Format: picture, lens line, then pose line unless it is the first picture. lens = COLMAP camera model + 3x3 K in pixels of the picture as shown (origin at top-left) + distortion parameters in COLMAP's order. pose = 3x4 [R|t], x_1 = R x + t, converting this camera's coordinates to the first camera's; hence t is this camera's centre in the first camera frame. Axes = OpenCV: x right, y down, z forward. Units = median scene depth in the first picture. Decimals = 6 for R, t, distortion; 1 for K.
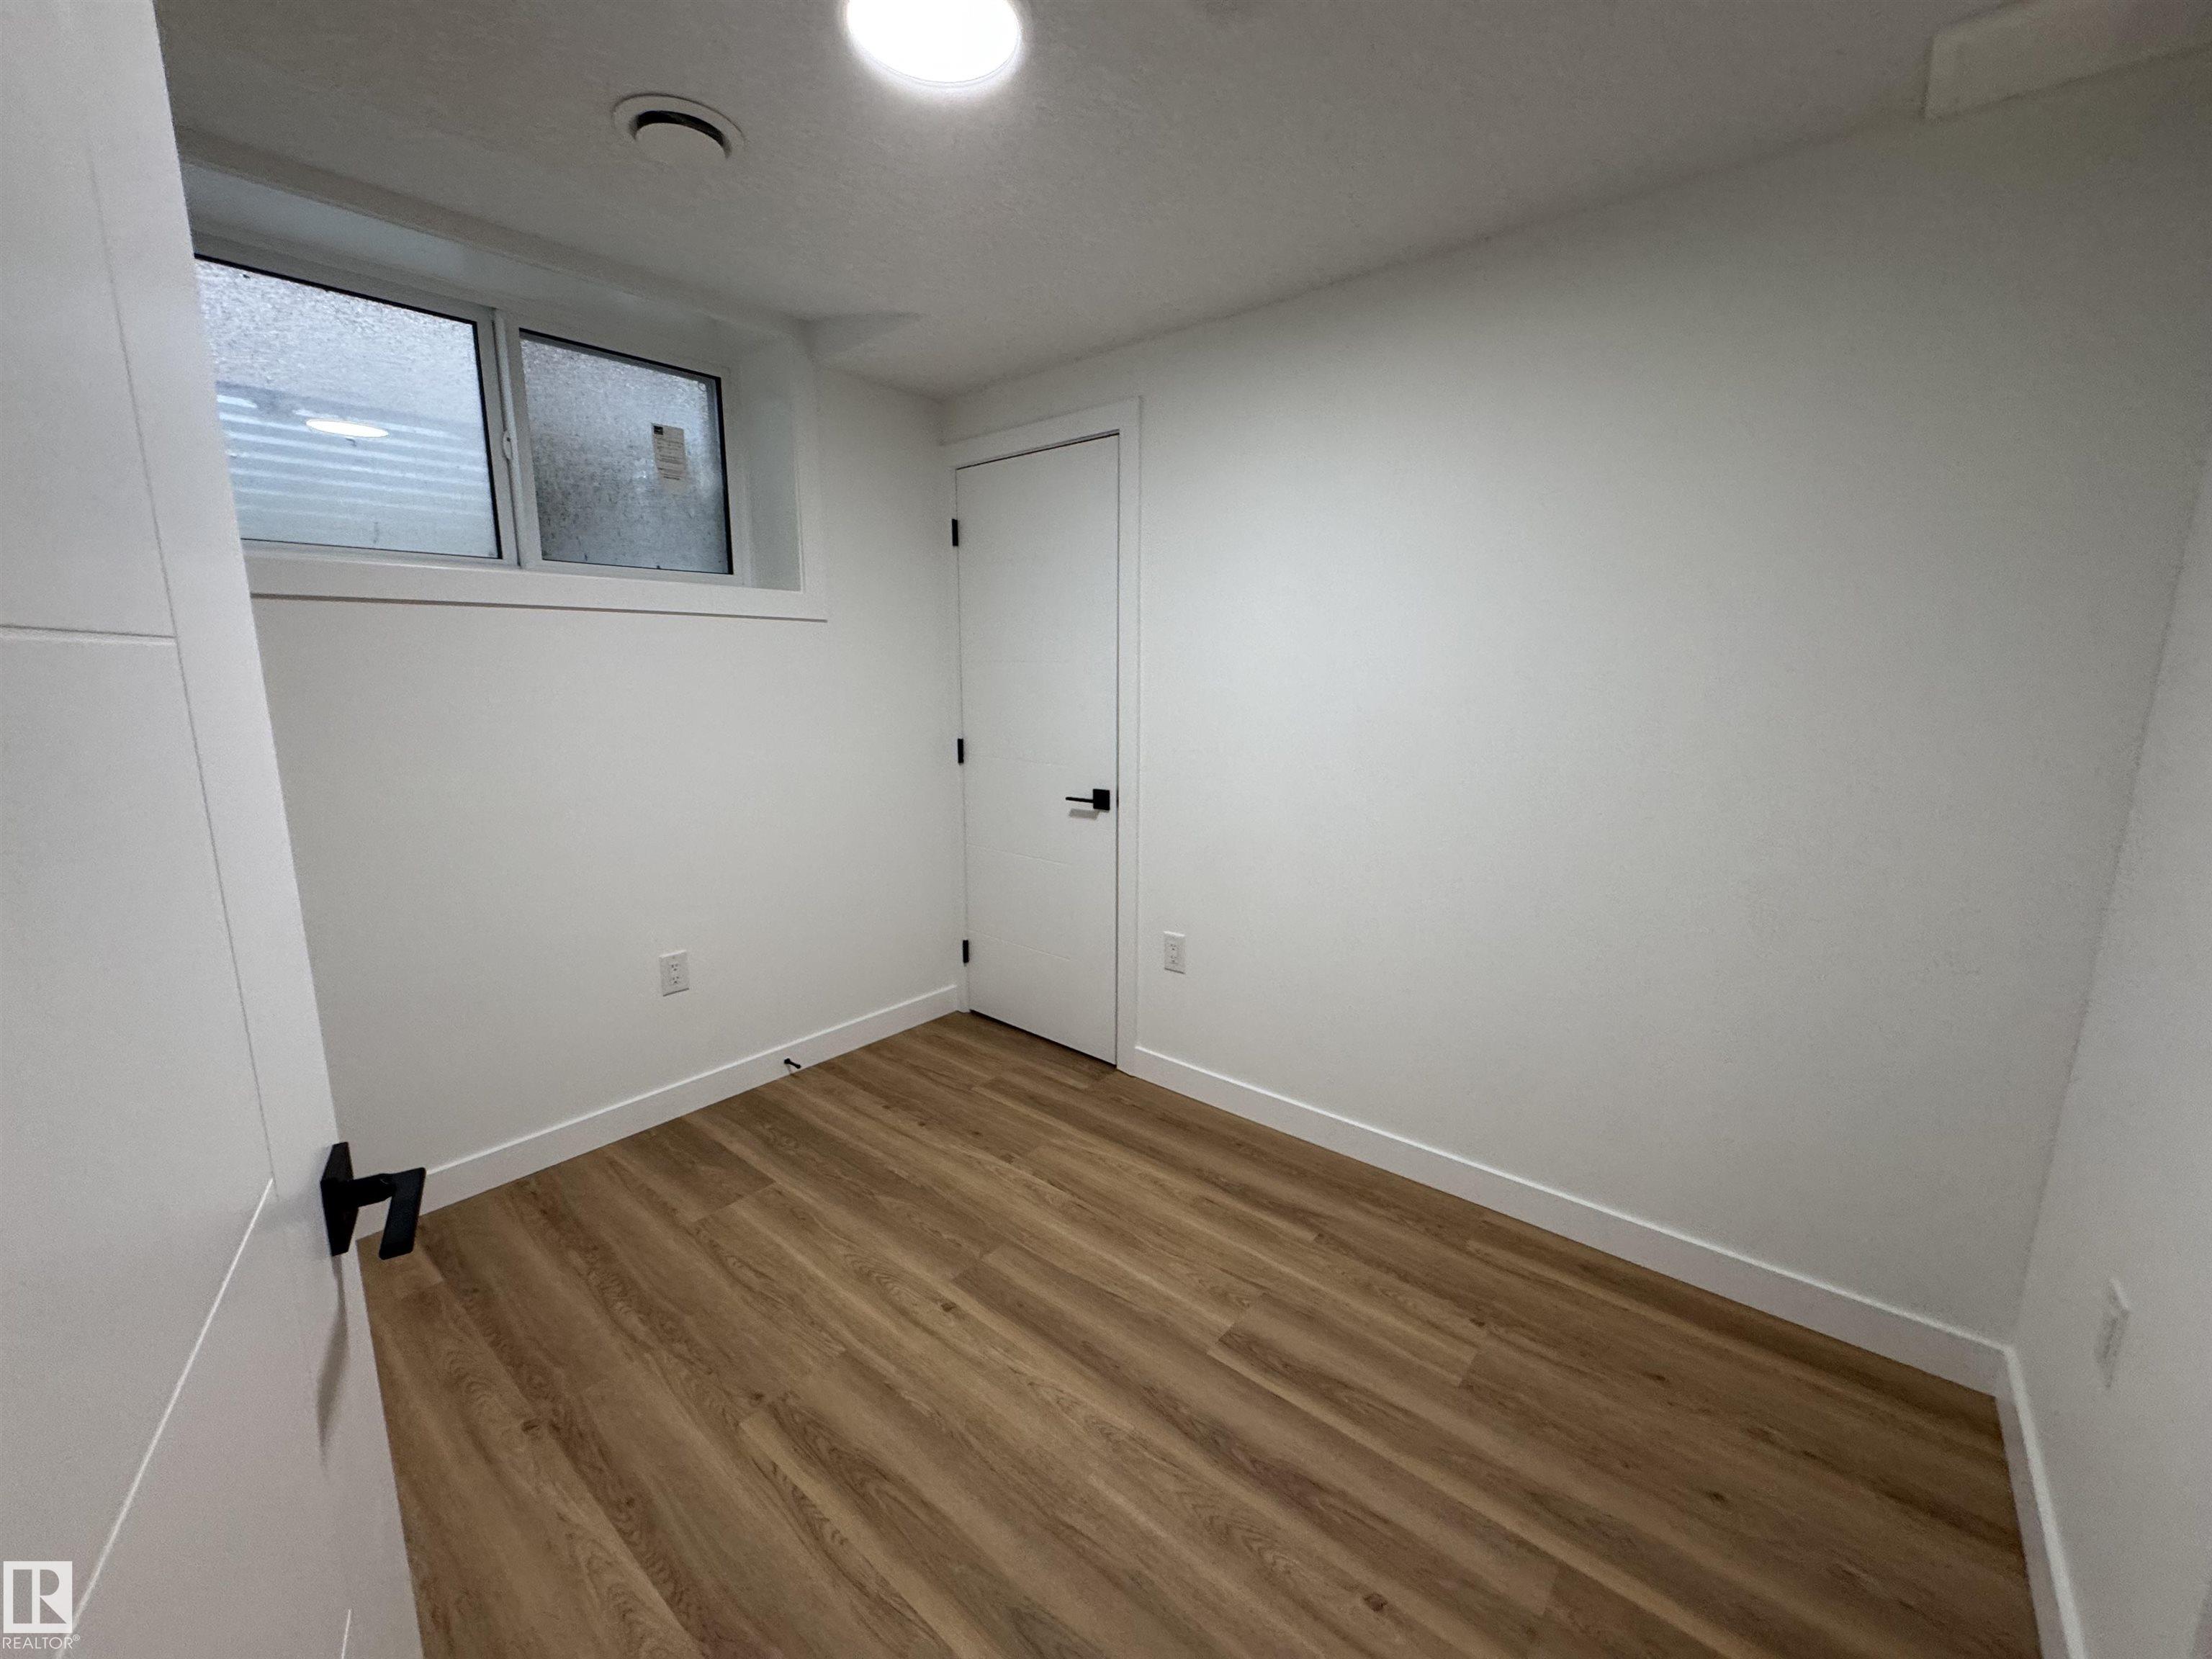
lens RADIAL K [[891.9, 0, 1111.0], [0, 891.9, 835.1], [0, 0, 1]] dist [-0.003537, -0.000857]
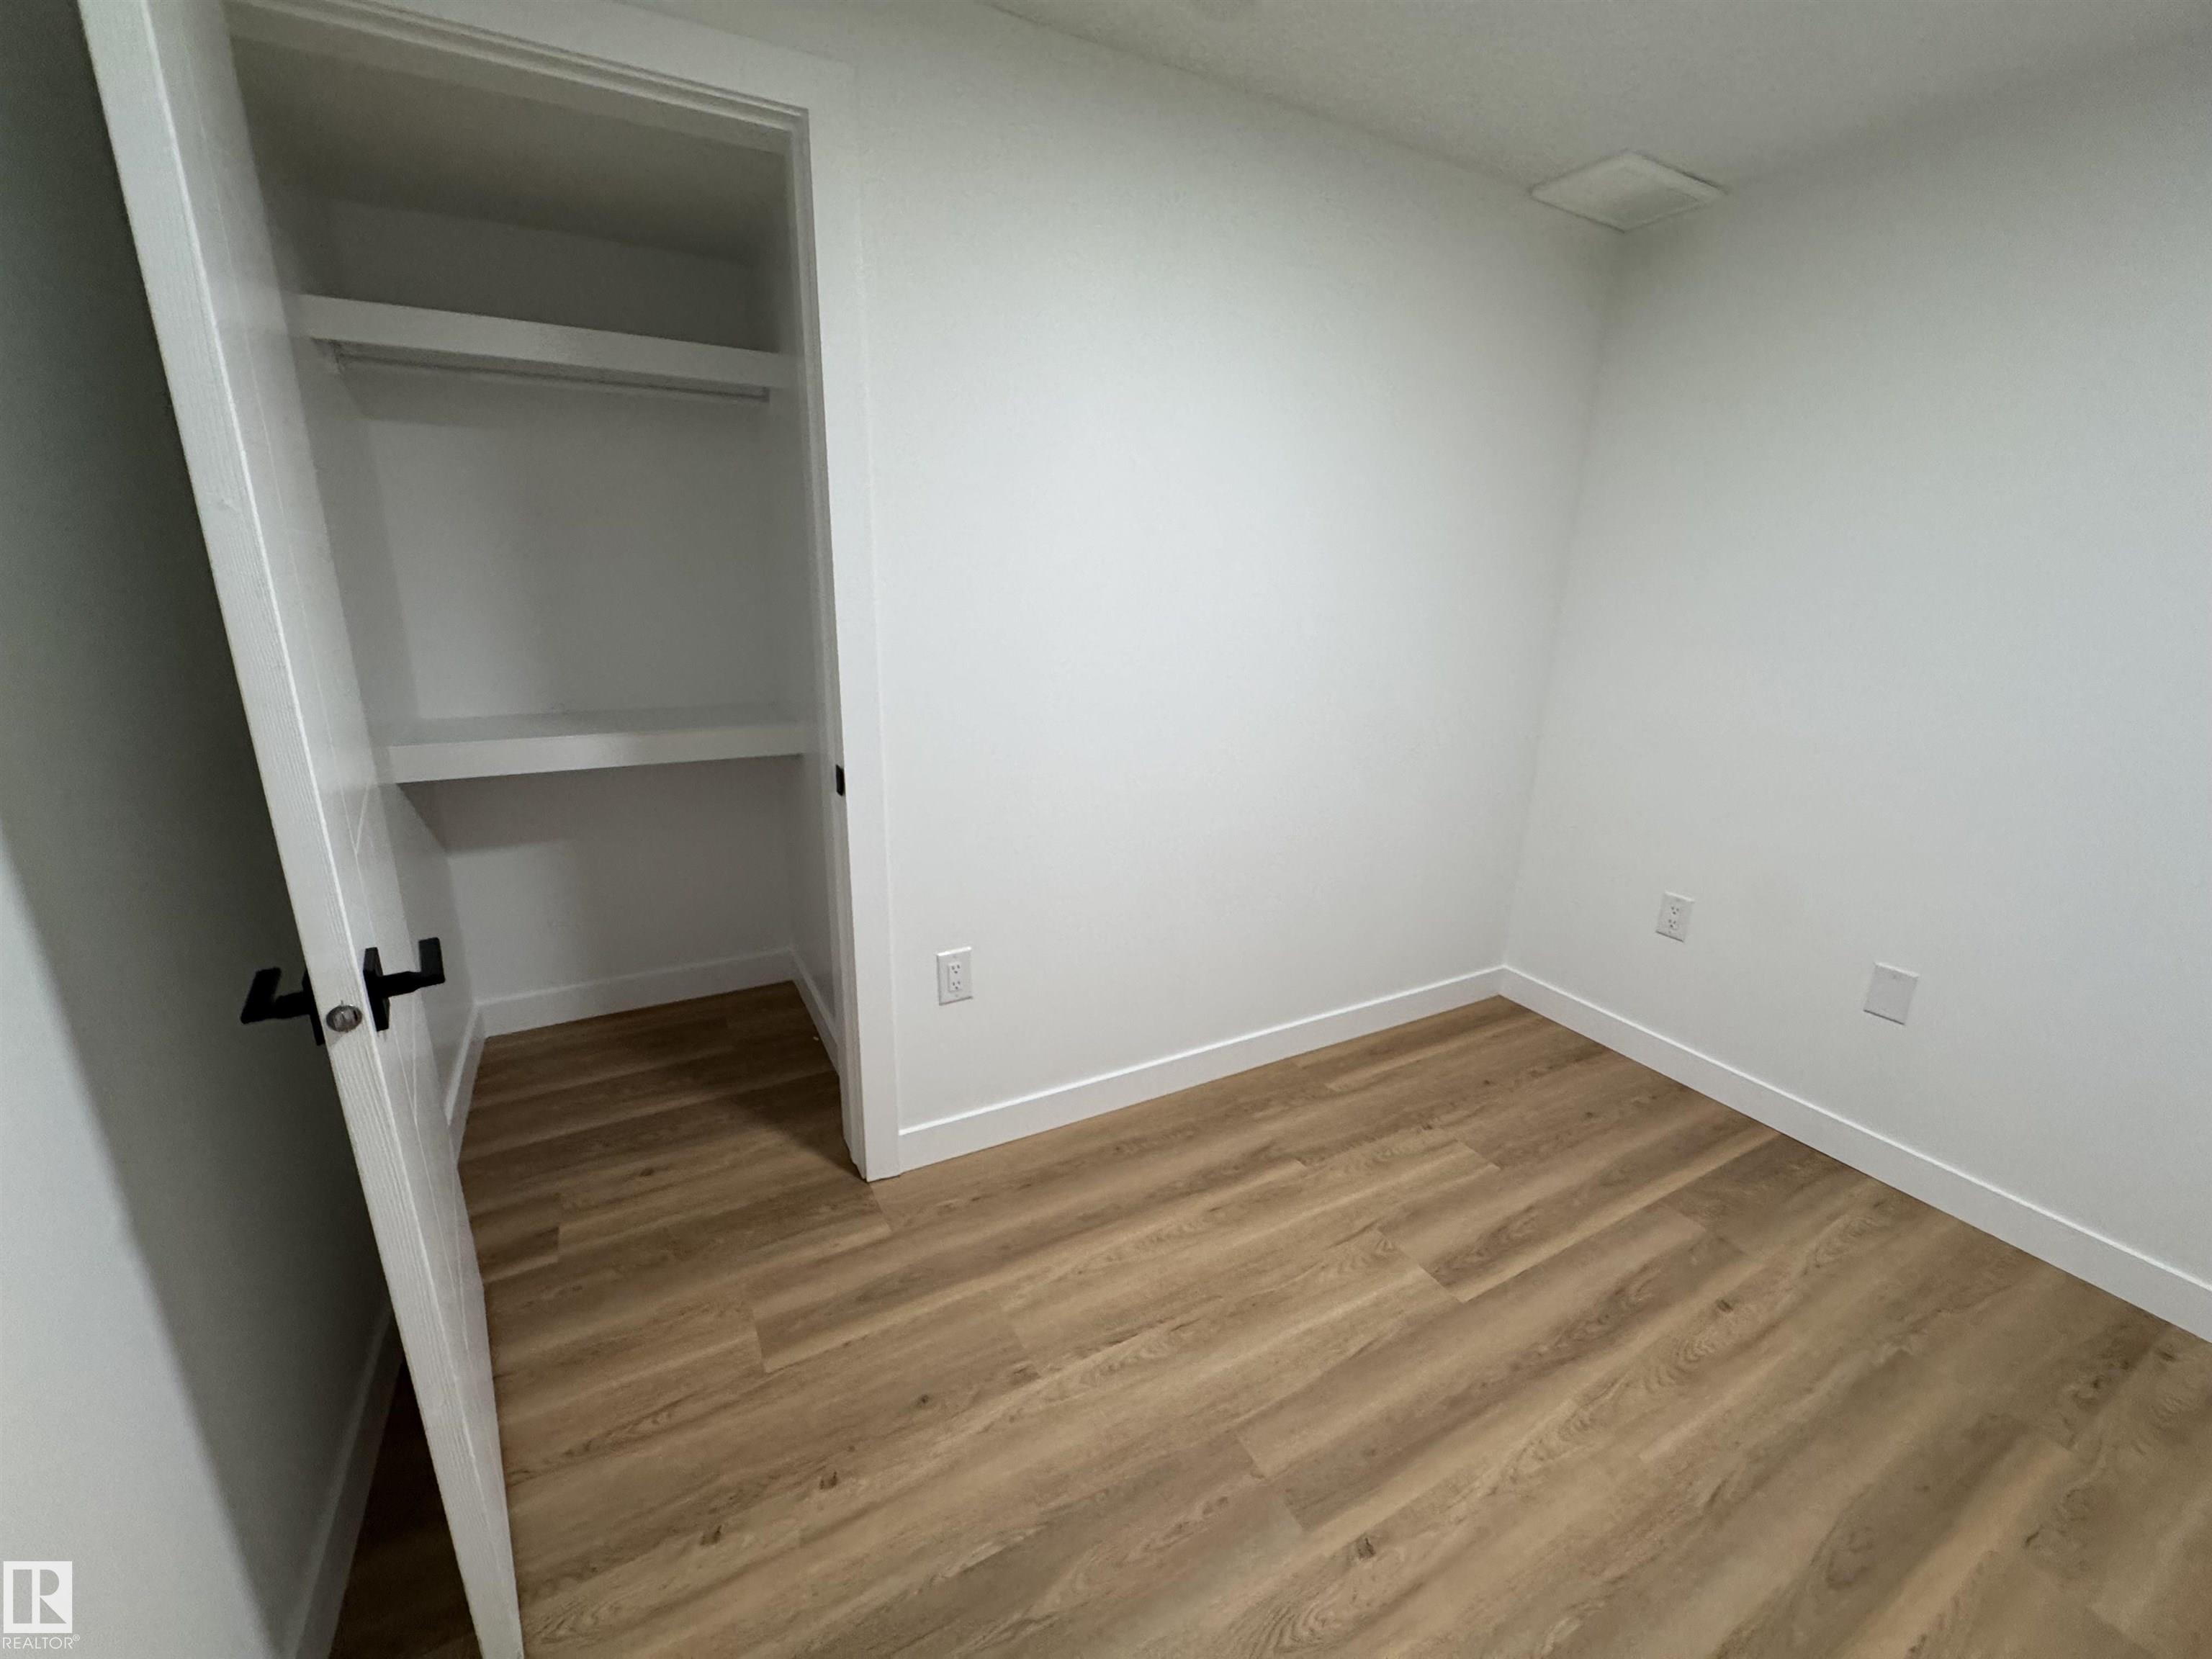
lens RADIAL K [[891.9, 0, 1096.4], [0, 891.9, 828.6], [0, 0, 1]] dist [-0.003537, -0.000857]
pose [[0.364068, -0.254039, 0.896057, -0.691653], [0.148621, 0.965601, 0.213371, -0.163458], [-0.919438, 0.055491, 0.389300, 0.857993]]
